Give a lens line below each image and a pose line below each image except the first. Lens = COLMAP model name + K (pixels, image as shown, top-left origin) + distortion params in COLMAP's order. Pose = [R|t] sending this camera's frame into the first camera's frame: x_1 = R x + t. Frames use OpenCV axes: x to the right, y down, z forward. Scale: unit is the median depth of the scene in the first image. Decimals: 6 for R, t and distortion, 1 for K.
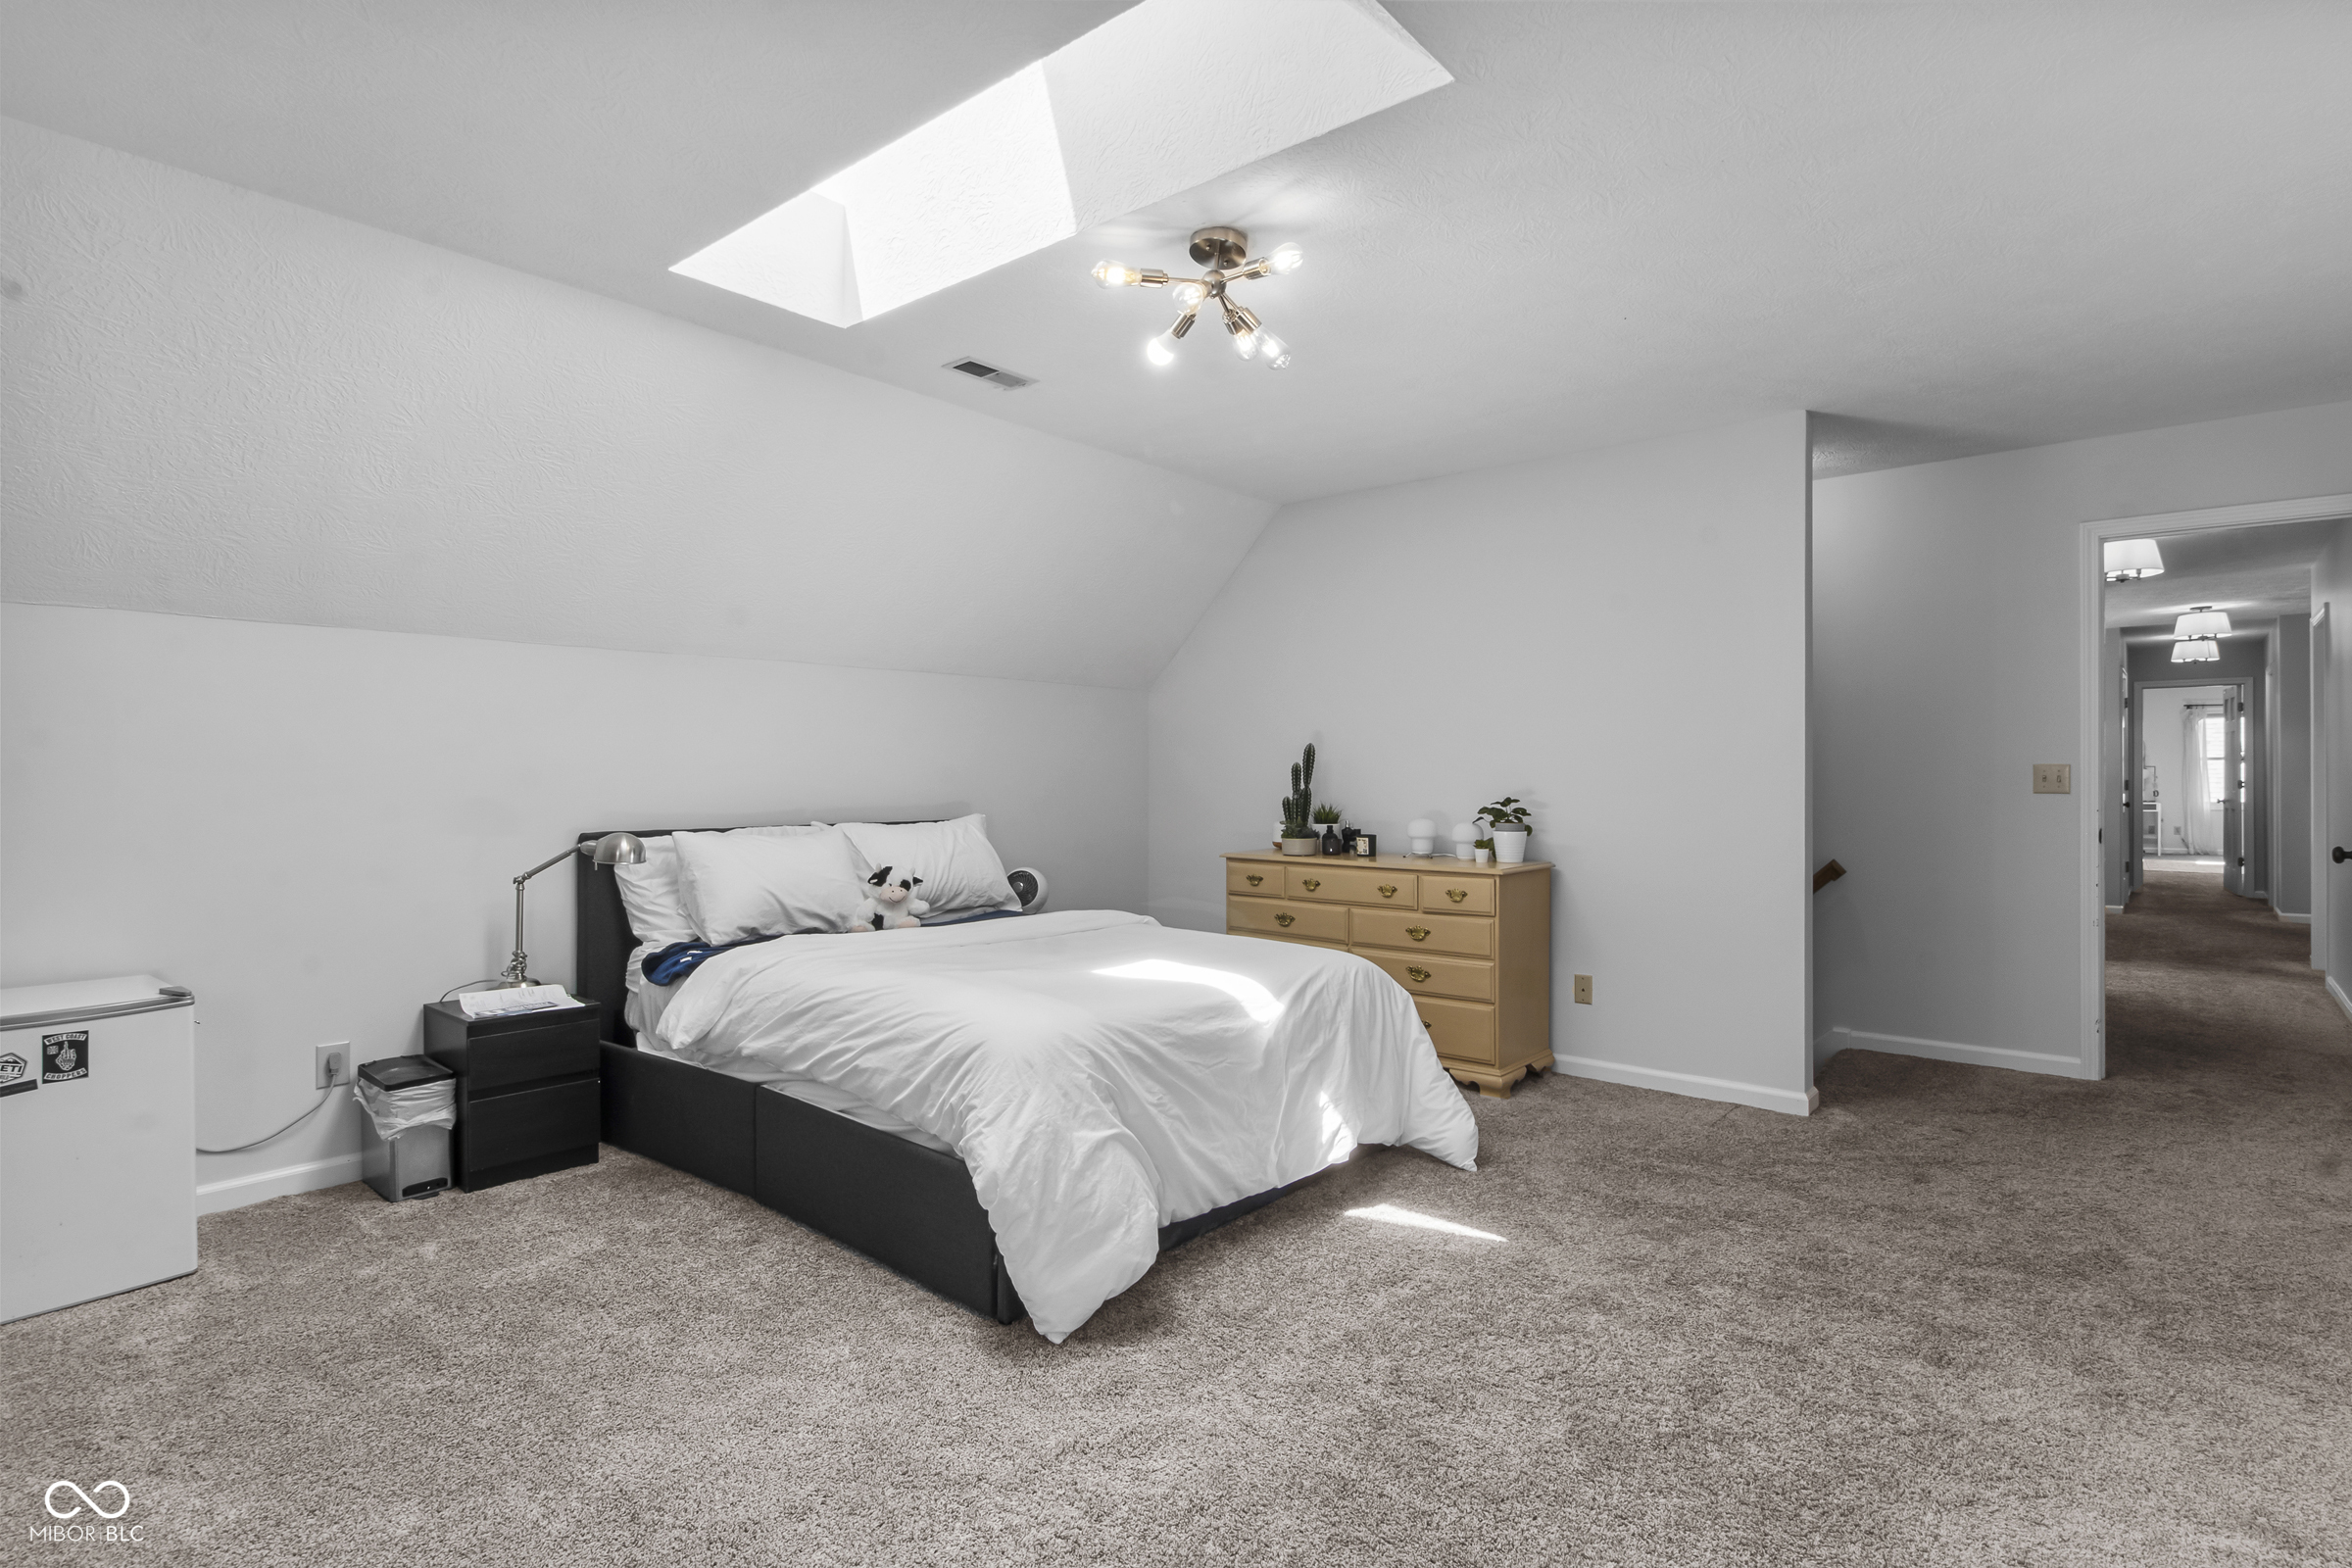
lens RADIAL K [[1187.4, 0, 1176.0], [0, 1187.4, 784.0], [0, 0, 1]] dist [0.000673, 0.000041]
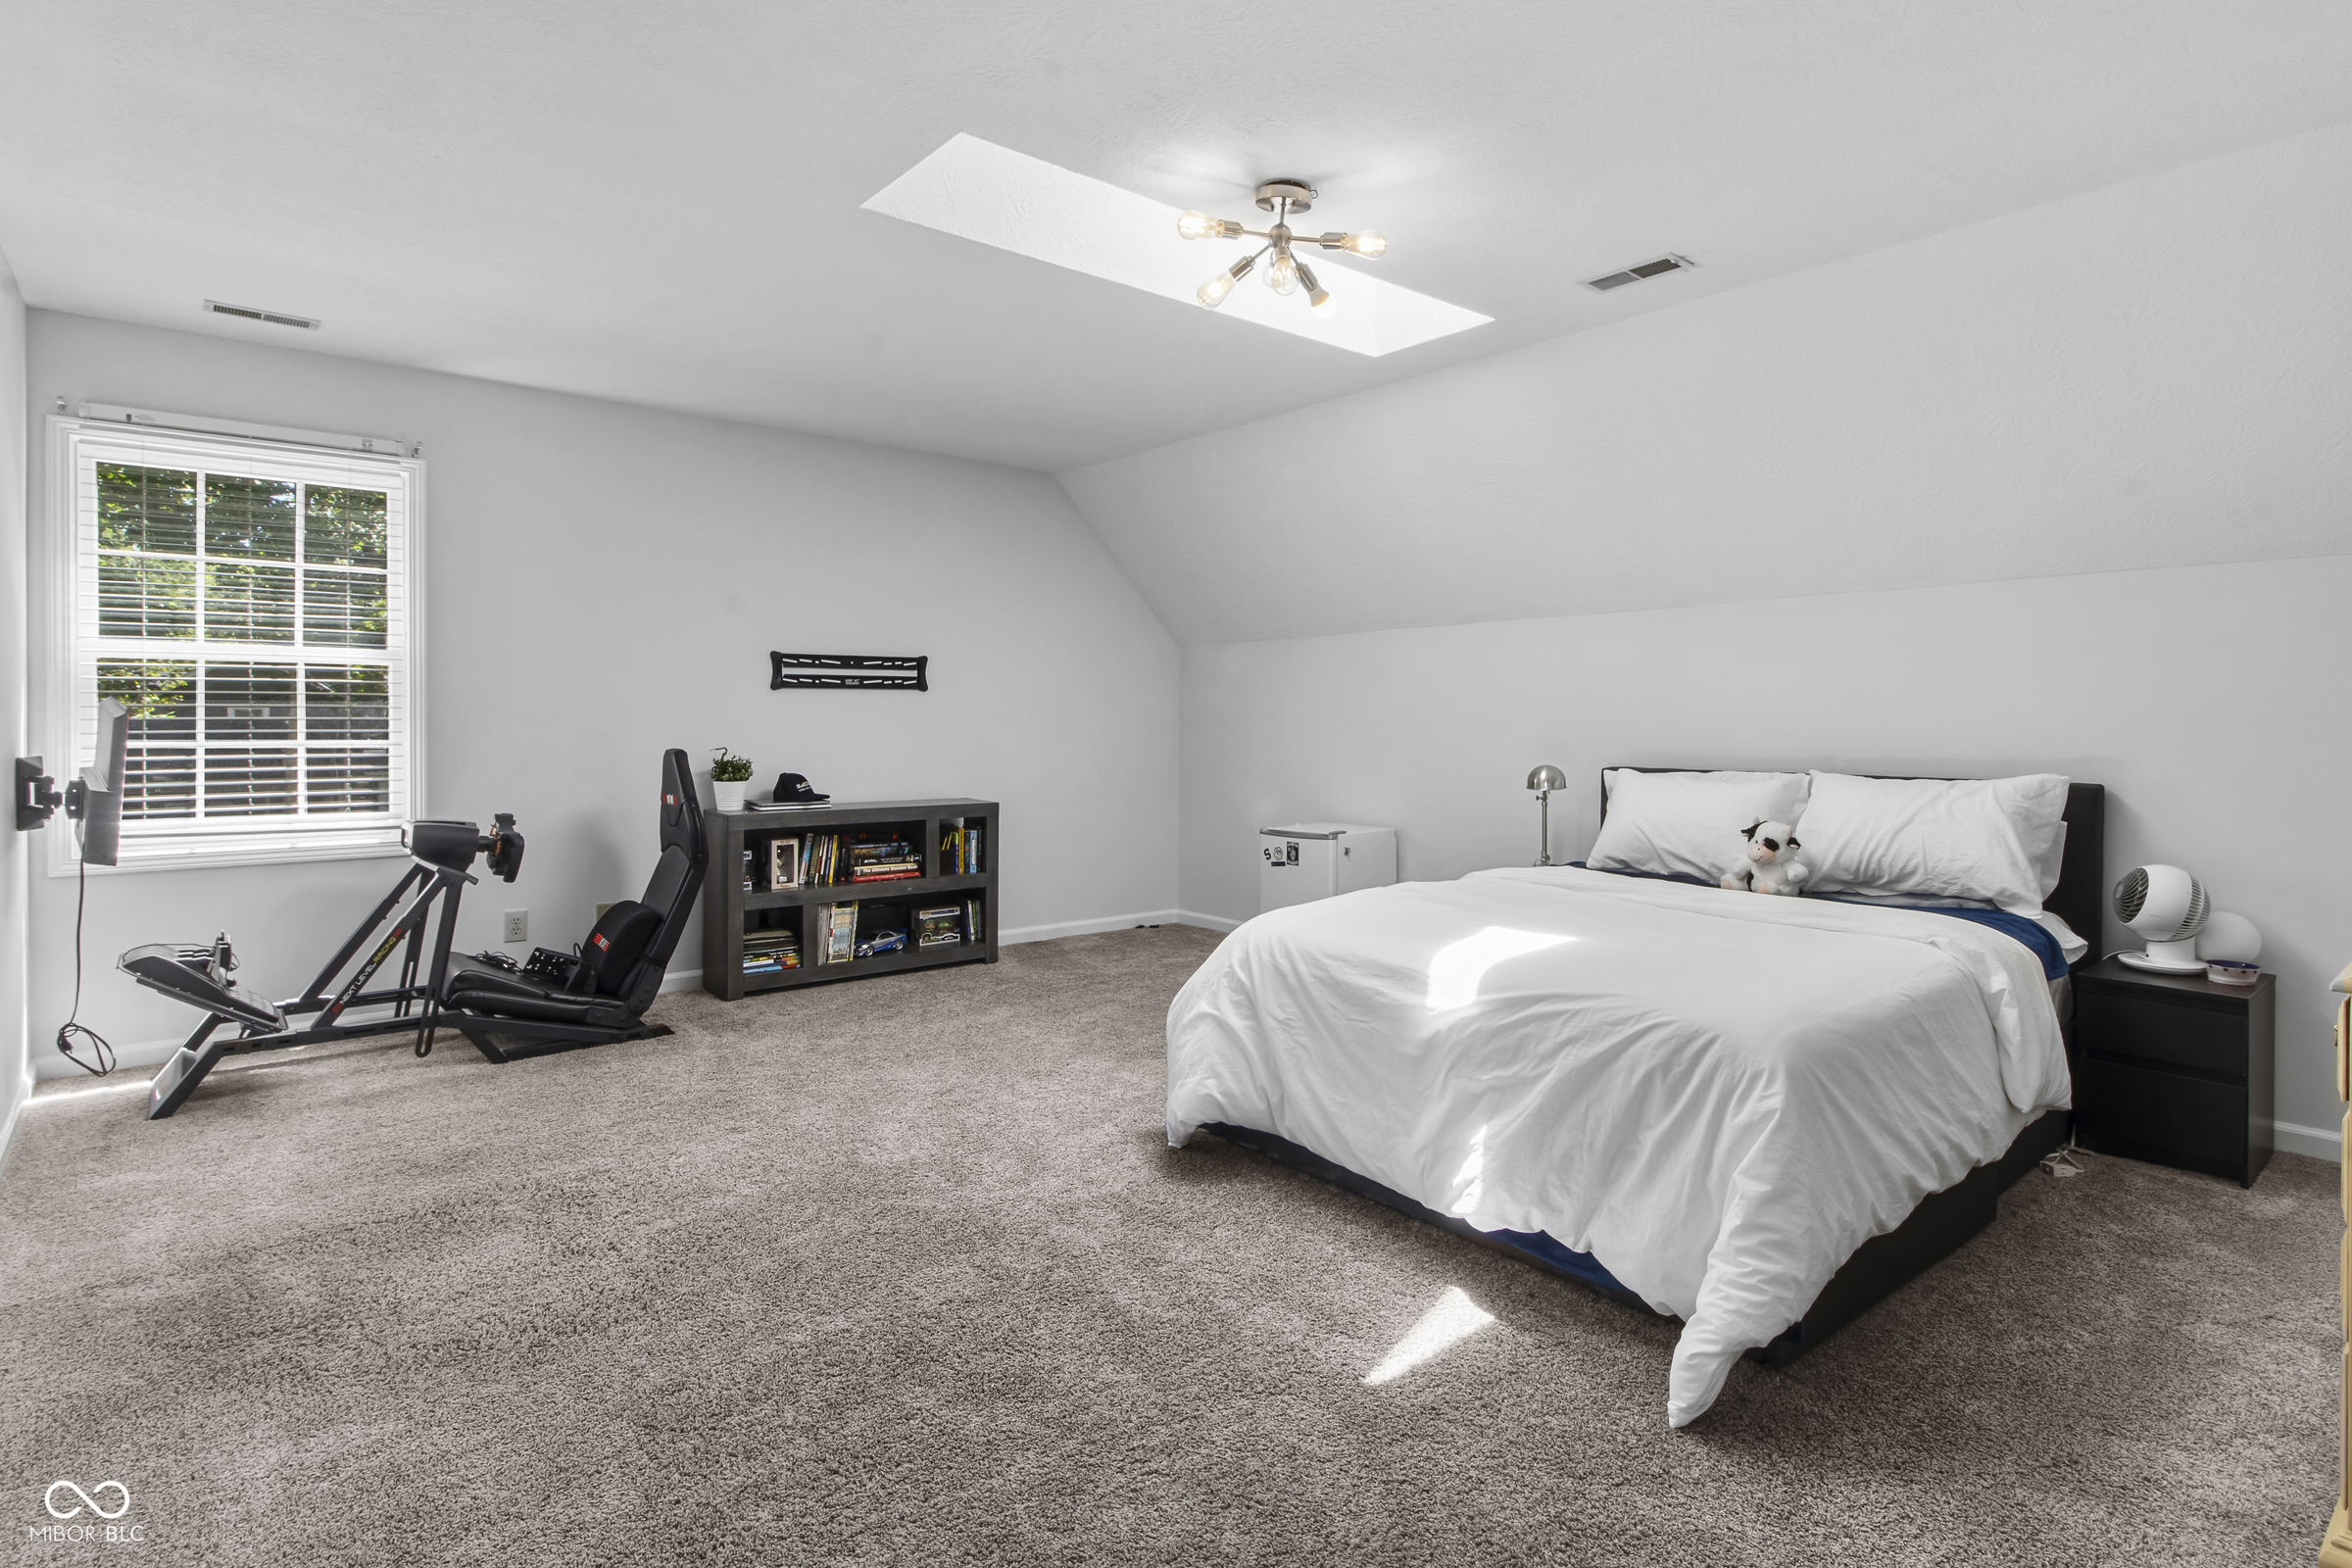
lens RADIAL K [[1172.8, 0, 1175.8], [0, 1172.8, 733.9], [0, 0, 1]] dist [-0.004928, -0.001114]
pose [[-0.165338, 0.013408, -0.986146, 0.858645], [-0.010224, 0.999831, 0.015308, -0.005558], [0.986184, 0.012613, -0.165173, 0.883664]]
